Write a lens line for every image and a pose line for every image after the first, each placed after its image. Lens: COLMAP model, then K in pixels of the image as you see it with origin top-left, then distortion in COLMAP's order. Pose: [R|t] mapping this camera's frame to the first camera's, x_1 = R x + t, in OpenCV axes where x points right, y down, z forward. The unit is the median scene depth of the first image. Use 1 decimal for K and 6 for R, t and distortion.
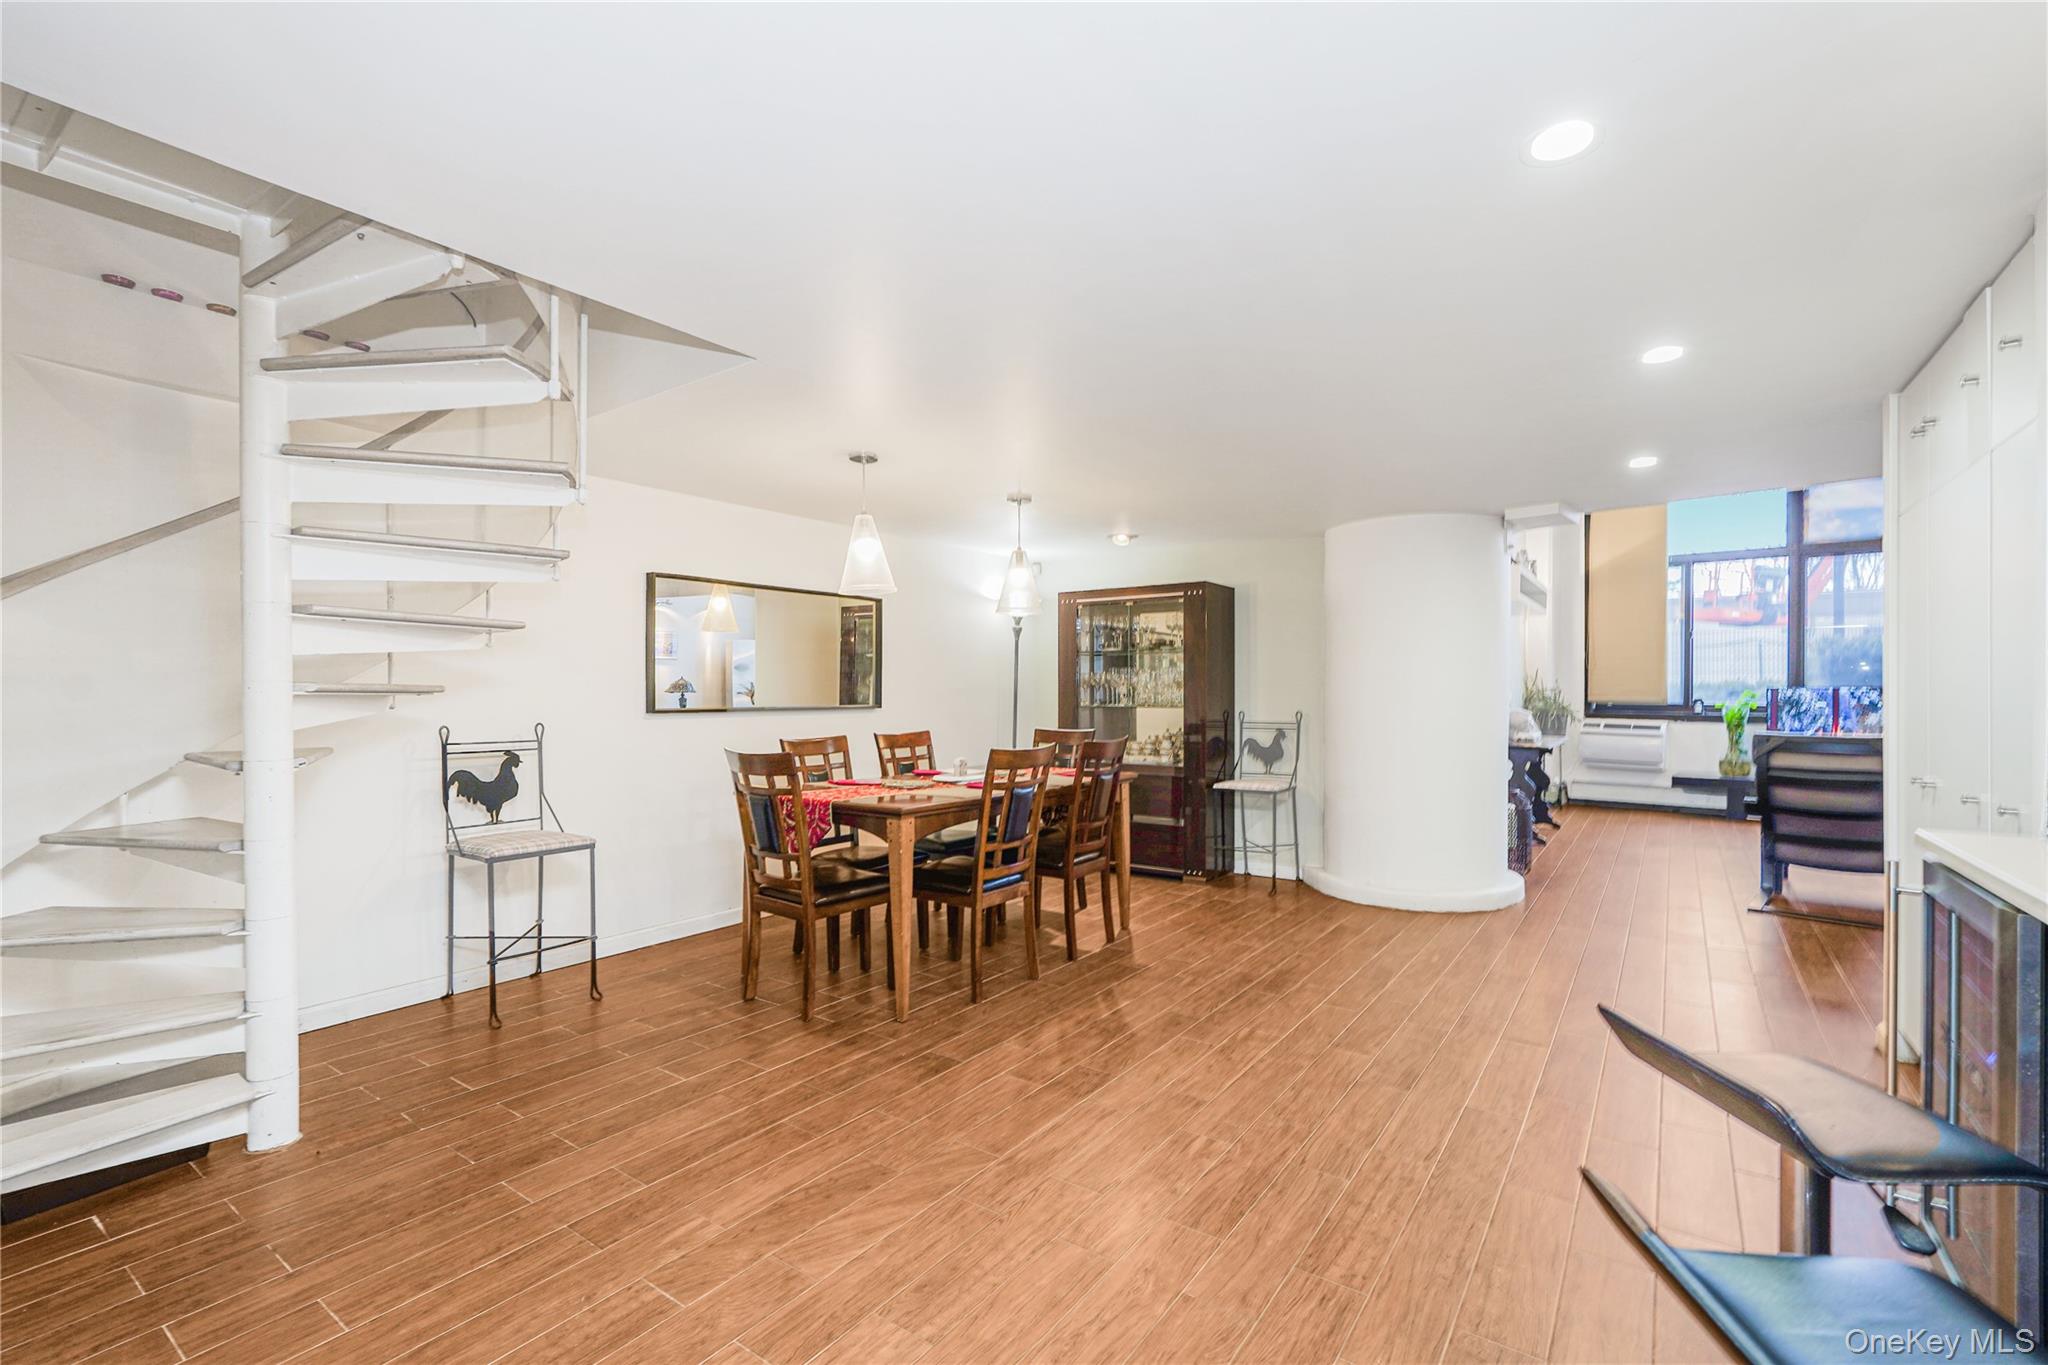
lens RADIAL K [[912.3, 0, 1019.0], [0, 912.3, 688.8], [0, 0, 1]] dist [-0.021252, 0.010677]
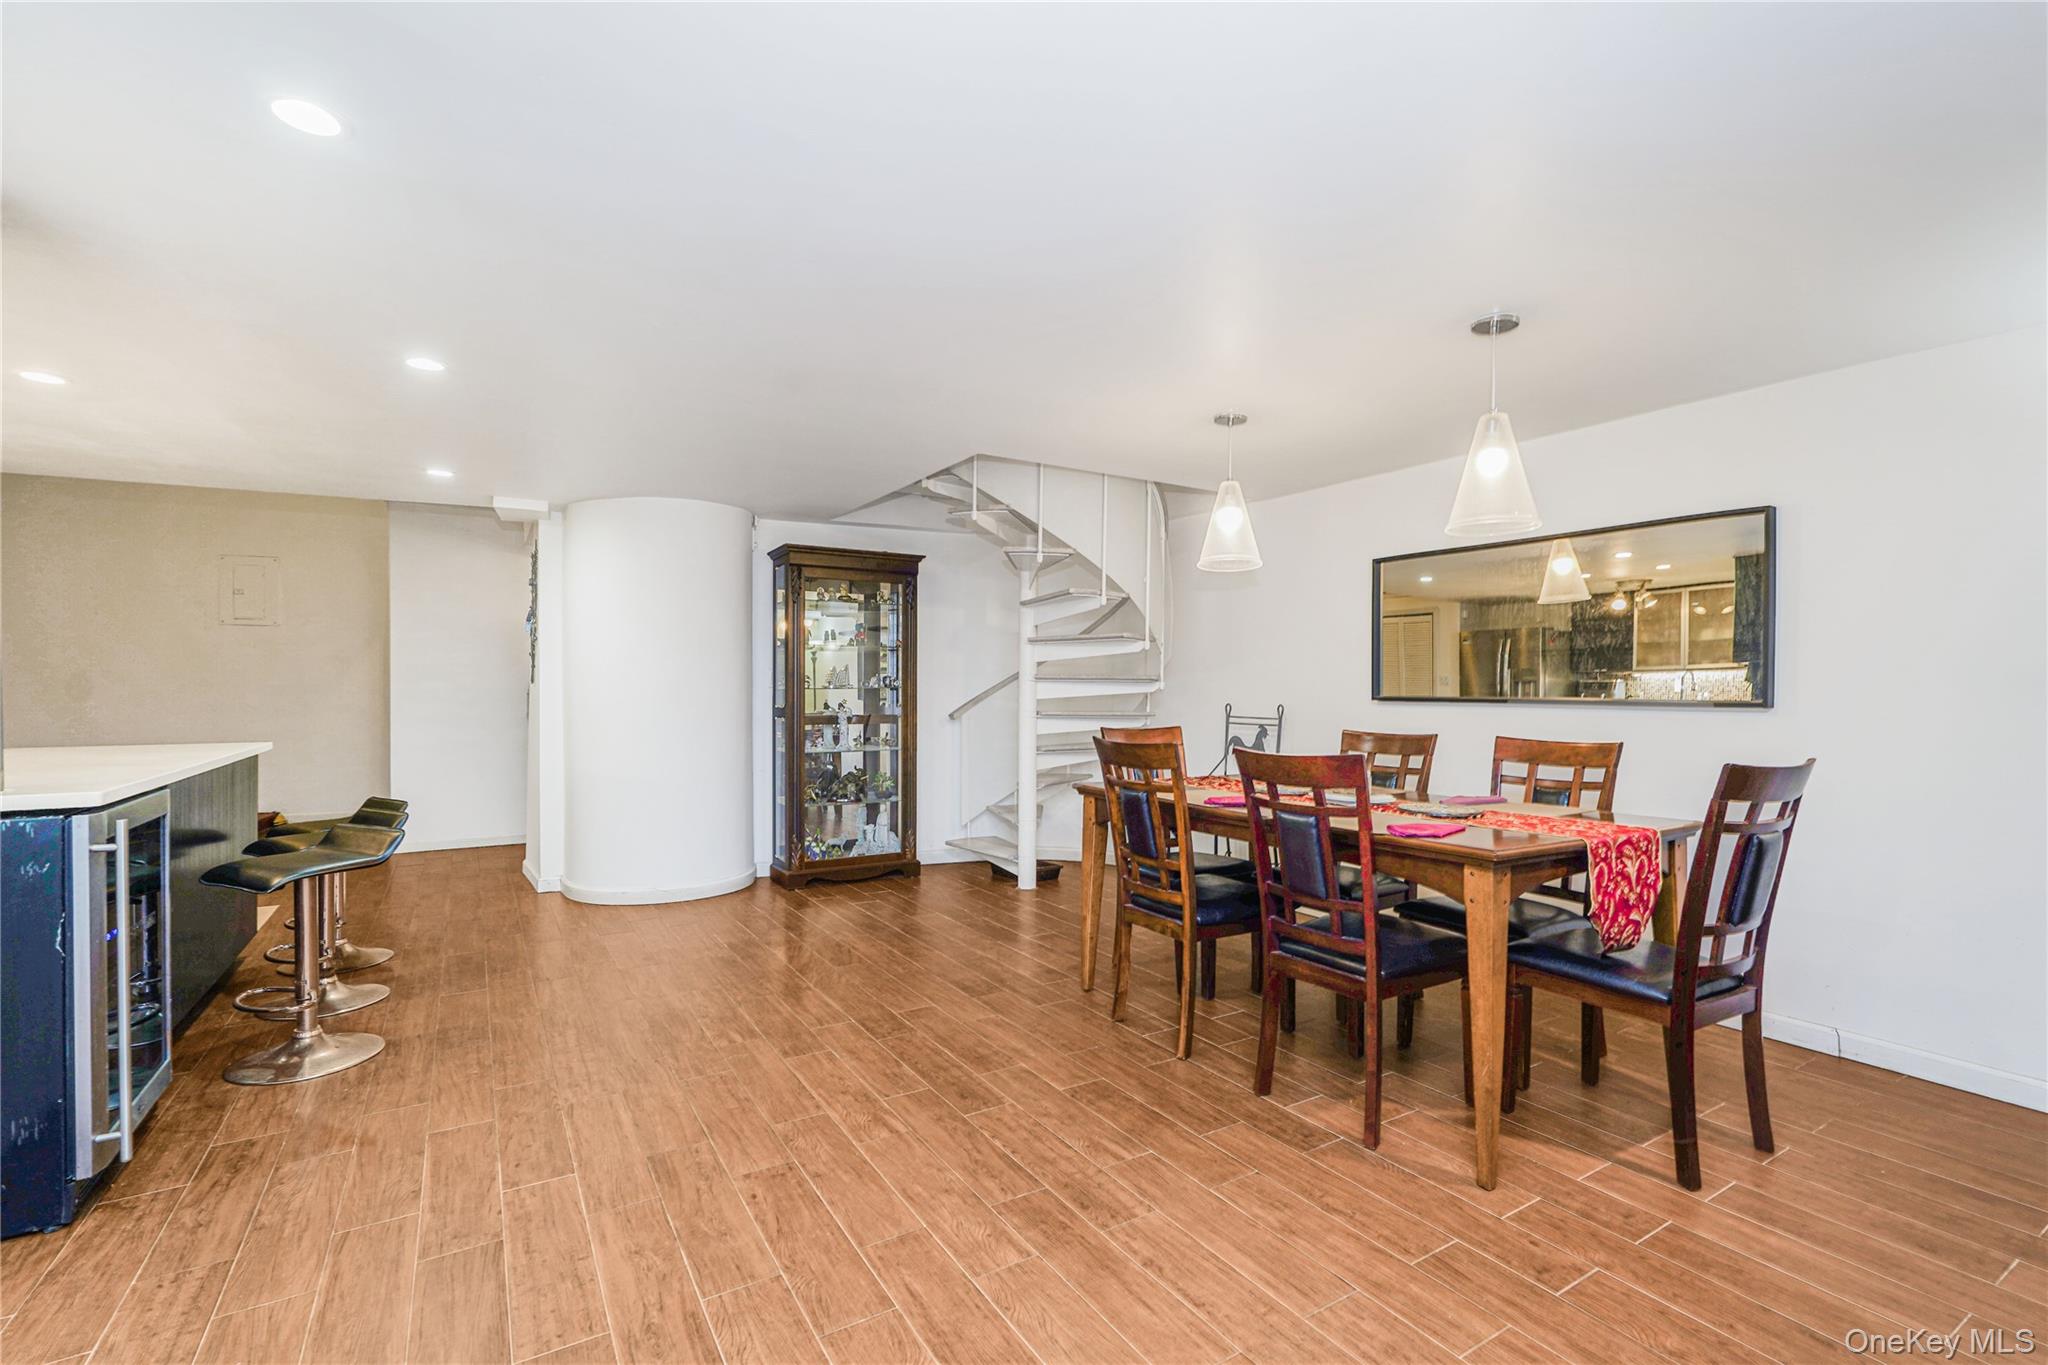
lens RADIAL K [[912.3, 0, 1019.0], [0, 912.3, 688.8], [0, 0, 1]] dist [-0.021252, 0.010677]
pose [[-0.387626, -0.001671, -0.921815, 0.535475], [-0.002102, 0.999997, -0.000929, 0.013221], [0.921814, 0.001578, -0.387629, 0.826794]]
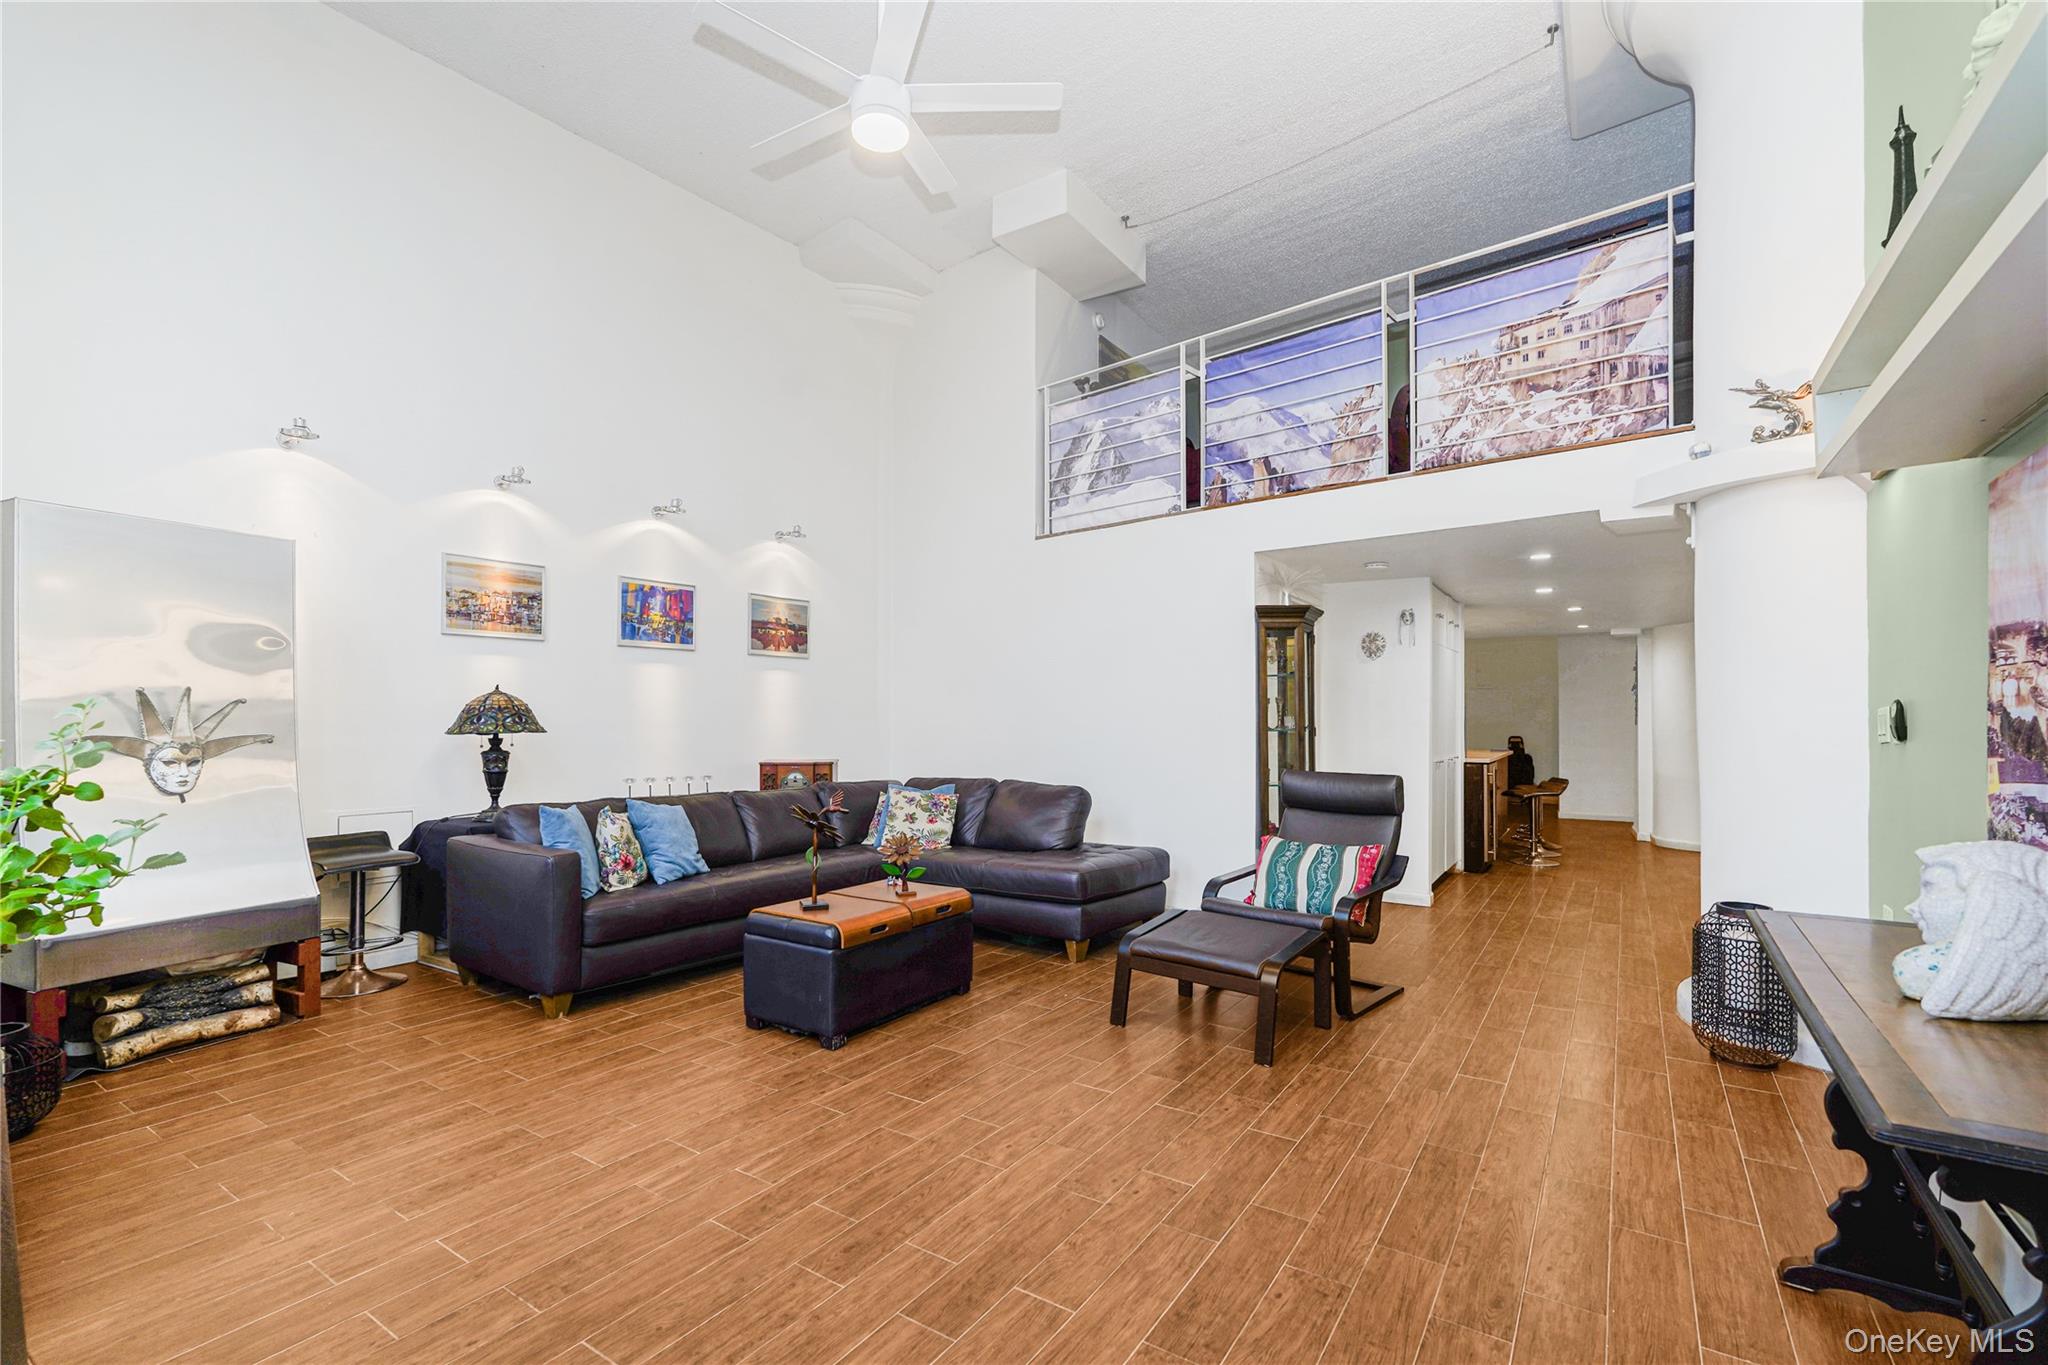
lens RADIAL K [[912.5, 0, 1032.6], [0, 912.5, 701.2], [0, 0, 1]] dist [-0.015034, 0.012376]
pose [[-0.998805, 0.003023, -0.048789, 1.084513], [0.003722, 0.999891, -0.014253, -0.005333], [0.048741, -0.014418, -0.998707, 1.667749]]
